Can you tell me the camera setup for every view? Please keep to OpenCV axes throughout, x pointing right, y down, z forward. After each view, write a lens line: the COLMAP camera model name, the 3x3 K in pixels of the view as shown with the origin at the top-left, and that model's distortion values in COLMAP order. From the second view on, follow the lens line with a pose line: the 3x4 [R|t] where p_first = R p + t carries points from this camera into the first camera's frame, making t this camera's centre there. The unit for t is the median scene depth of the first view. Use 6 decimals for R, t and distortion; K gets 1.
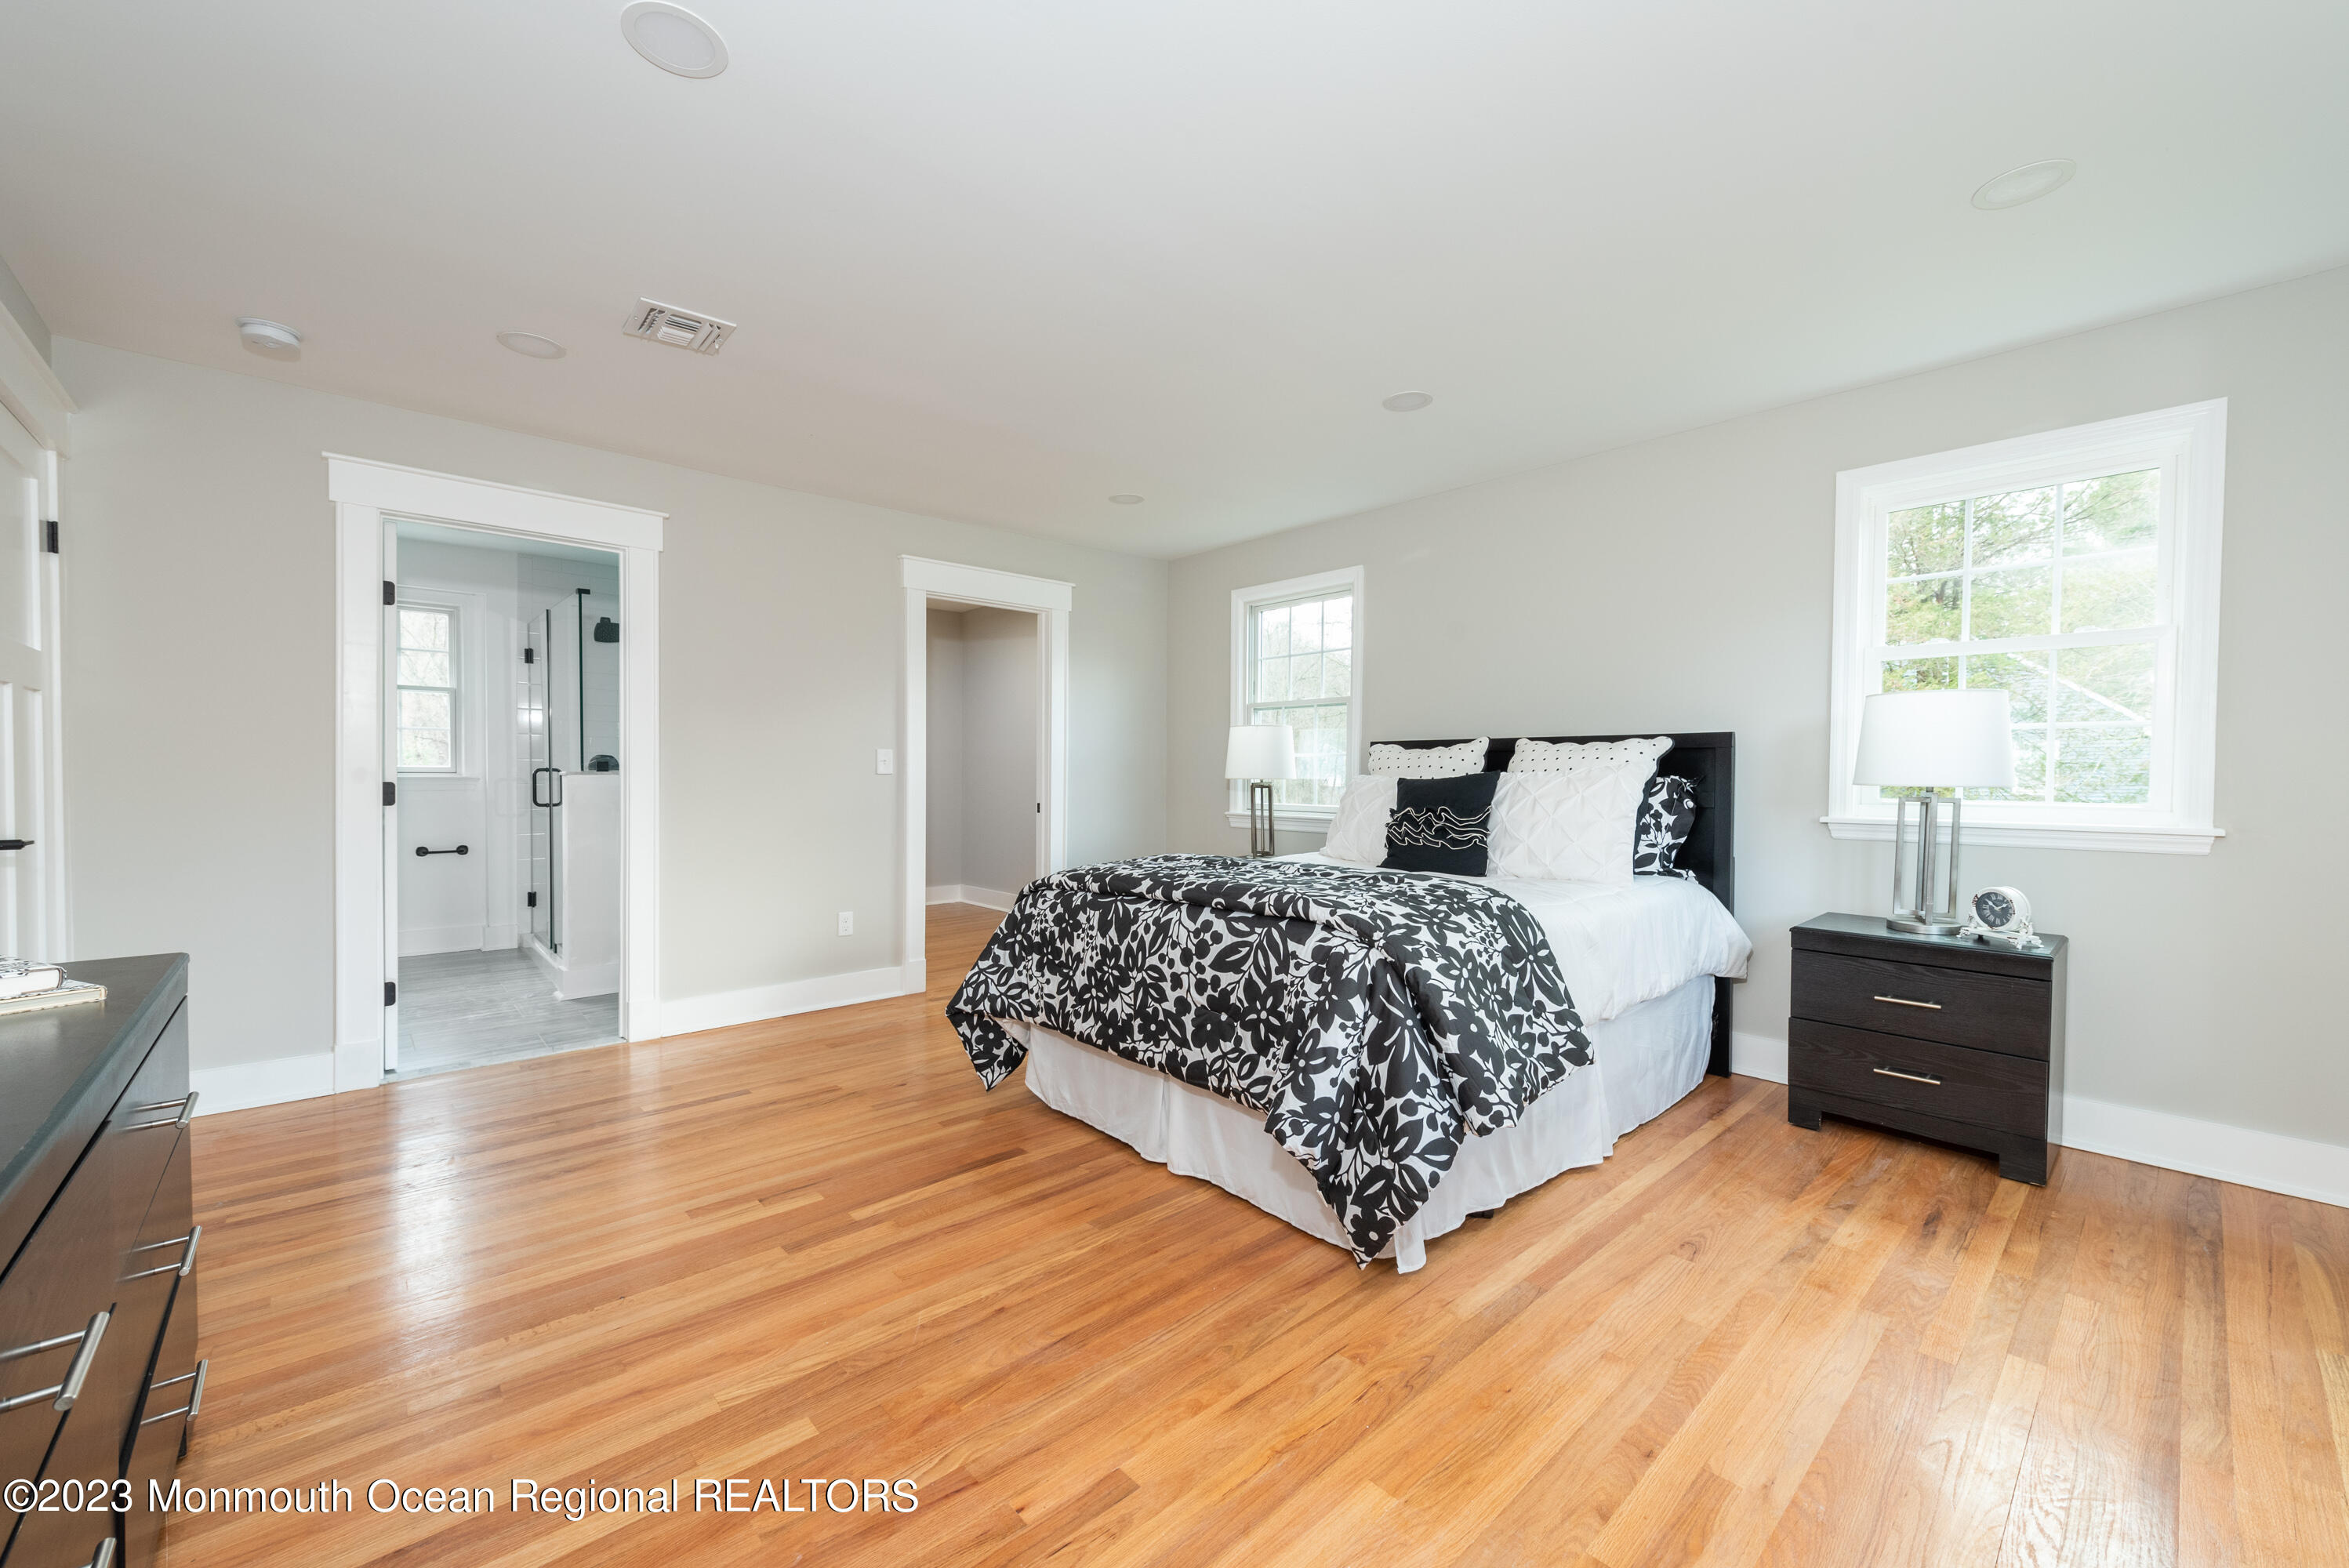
lens RADIAL K [[929.4, 0, 1173.1], [0, 929.4, 777.2], [0, 0, 1]] dist [0.004522, -0.000384]
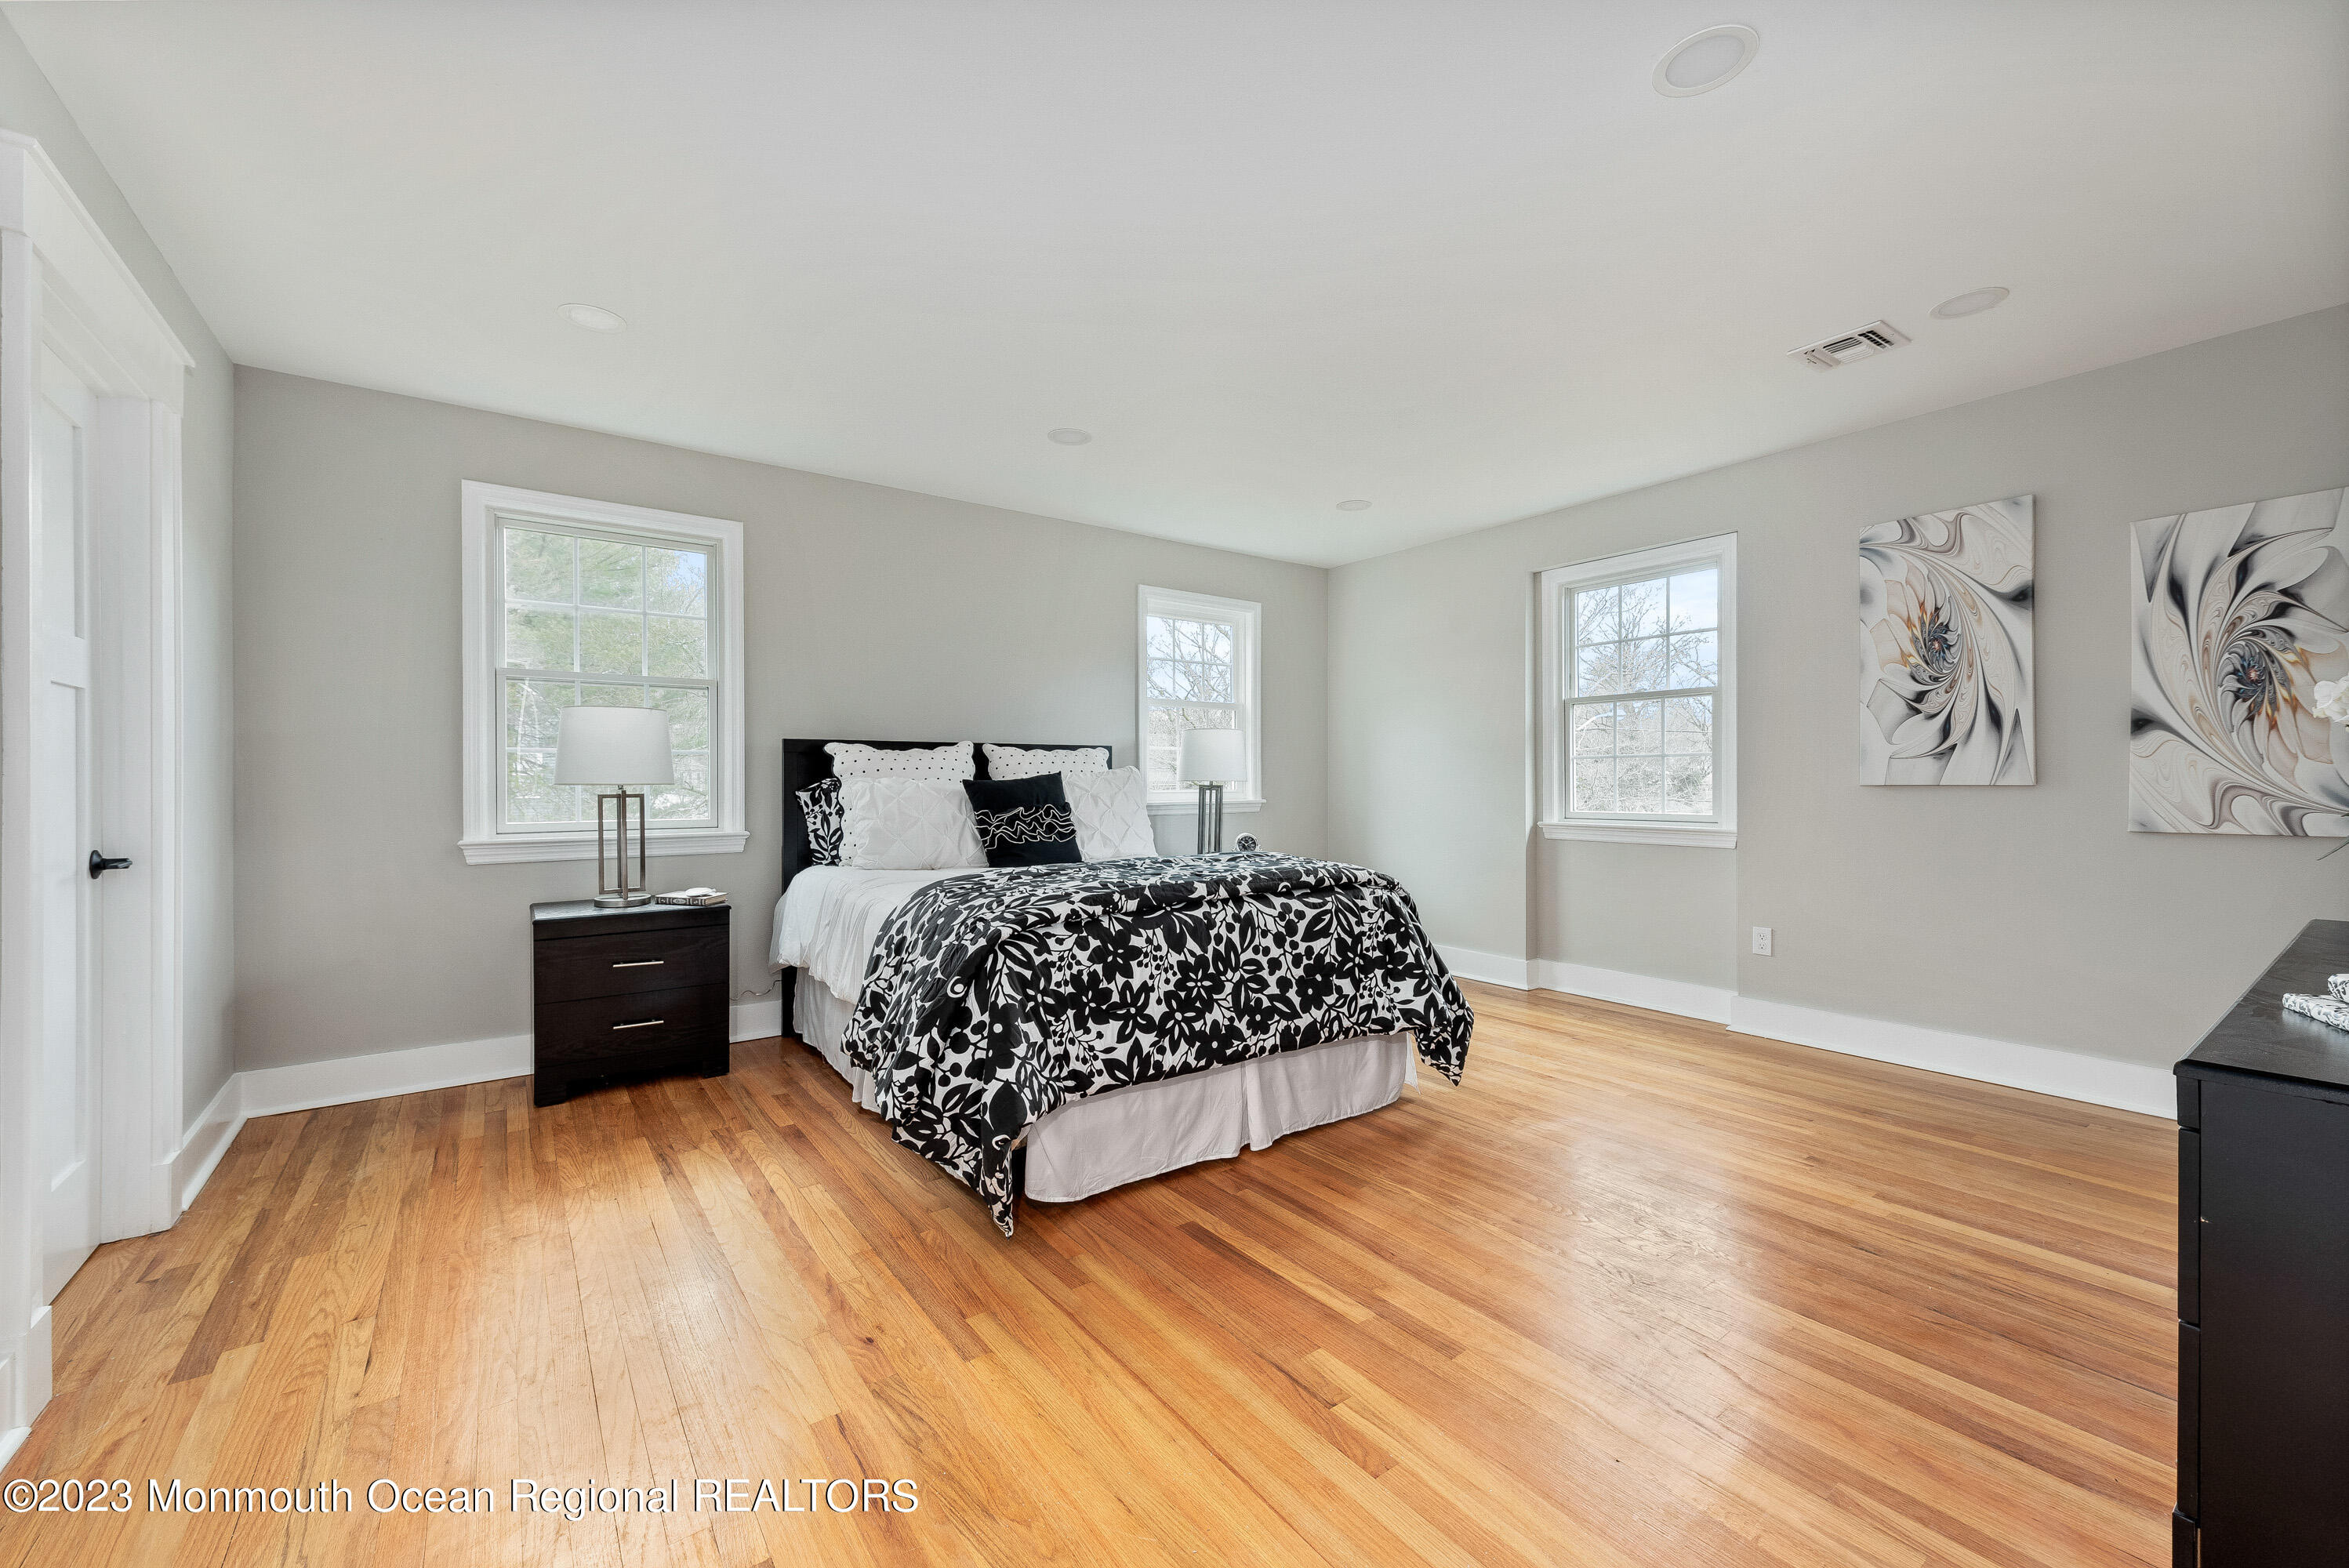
lens RADIAL K [[929.4, 0, 1172.6], [0, 929.4, 784.1], [0, 0, 1]] dist [0.004522, -0.000384]
pose [[0.102513, -0.010110, 0.994680, -1.034629], [0.011146, 0.999897, 0.009014, -0.001482], [-0.994669, 0.010162, 0.102615, 0.963186]]
